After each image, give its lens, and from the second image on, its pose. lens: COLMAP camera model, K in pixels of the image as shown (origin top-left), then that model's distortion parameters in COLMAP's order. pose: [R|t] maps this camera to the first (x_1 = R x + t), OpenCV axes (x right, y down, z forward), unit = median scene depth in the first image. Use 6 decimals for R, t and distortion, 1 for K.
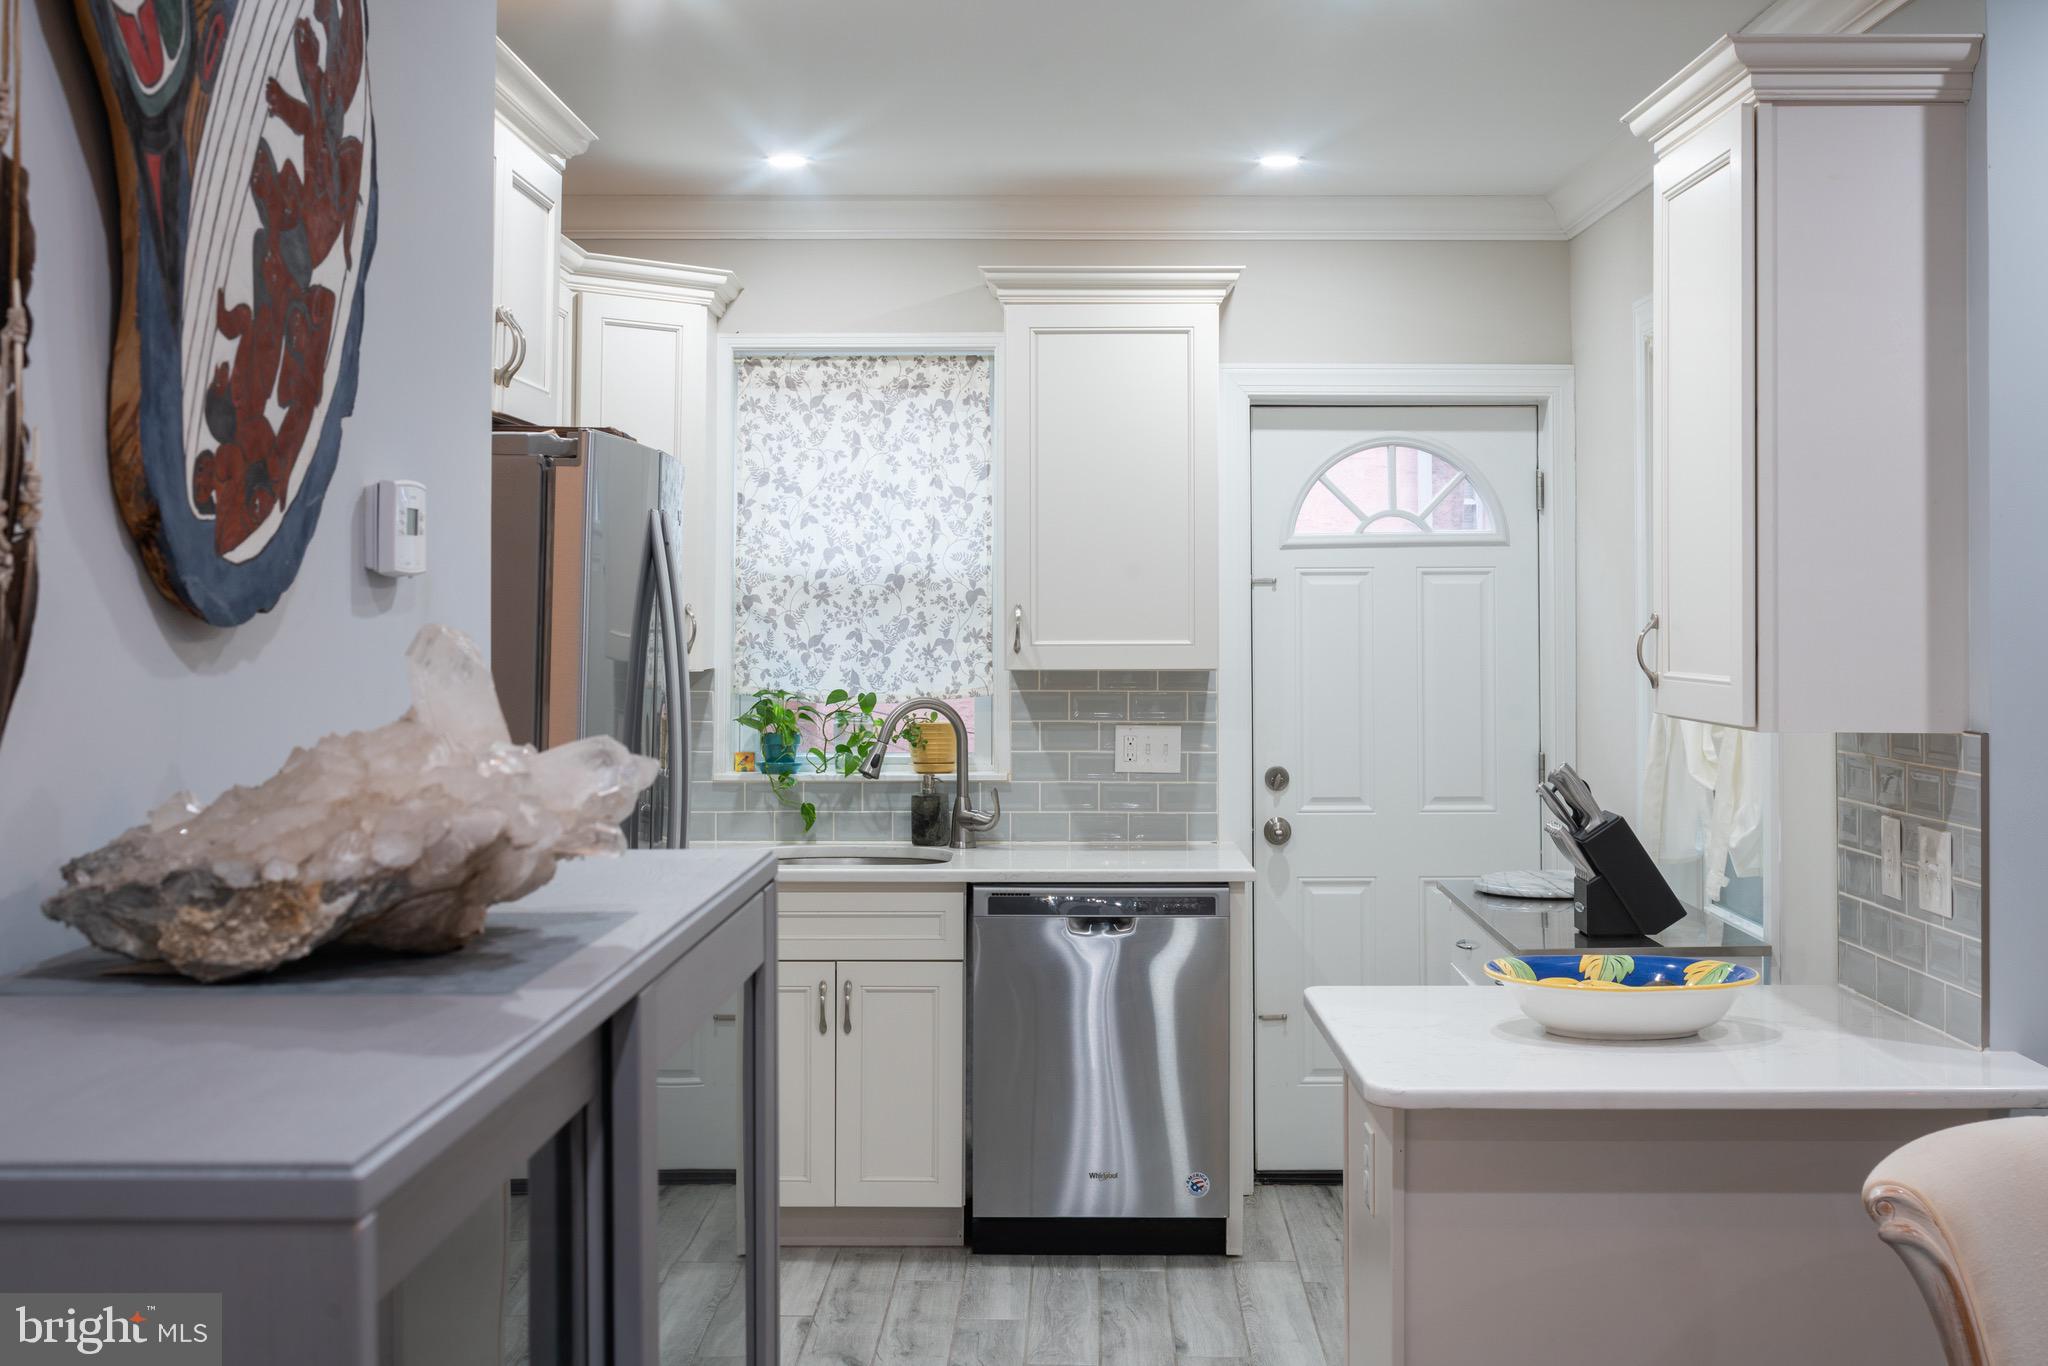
lens RADIAL K [[2574.0, 0, 981.5], [0, 2574.0, 533.9], [0, 0, 1]] dist [-0.041129, 0.000000]
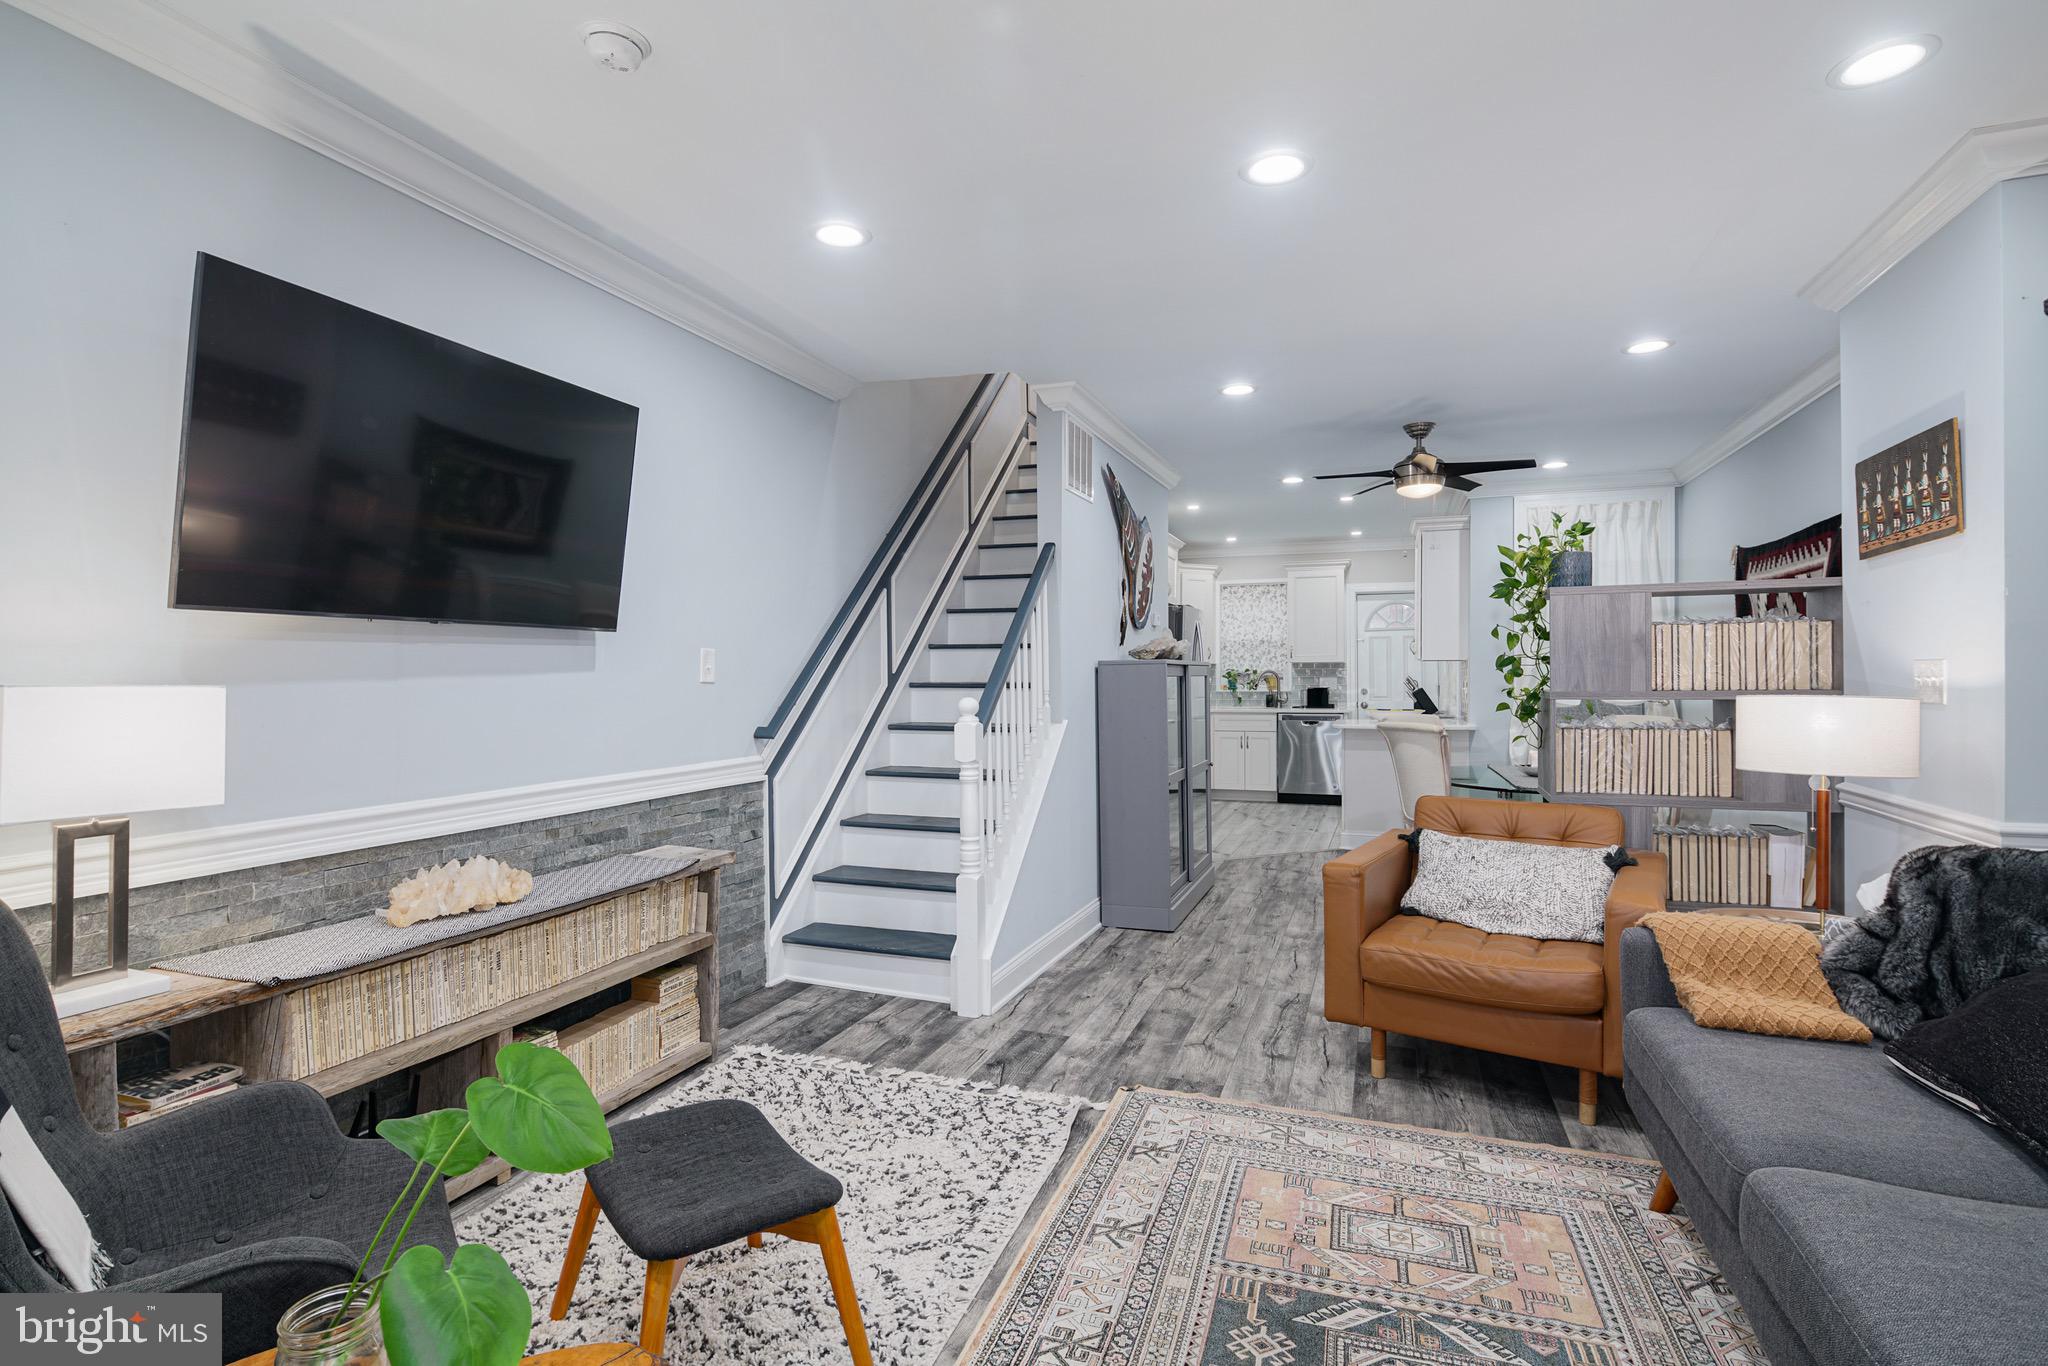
lens RADIAL K [[999.4, 0, 1019.9], [0, 999.4, 665.2], [0, 0, 1]] dist [0.005892, -0.001395]
pose [[0.950313, -0.006189, -0.311235, 0.096277], [0.011867, 0.999796, 0.016355, 0.026431], [0.311070, -0.019236, 0.950192, -0.613027]]
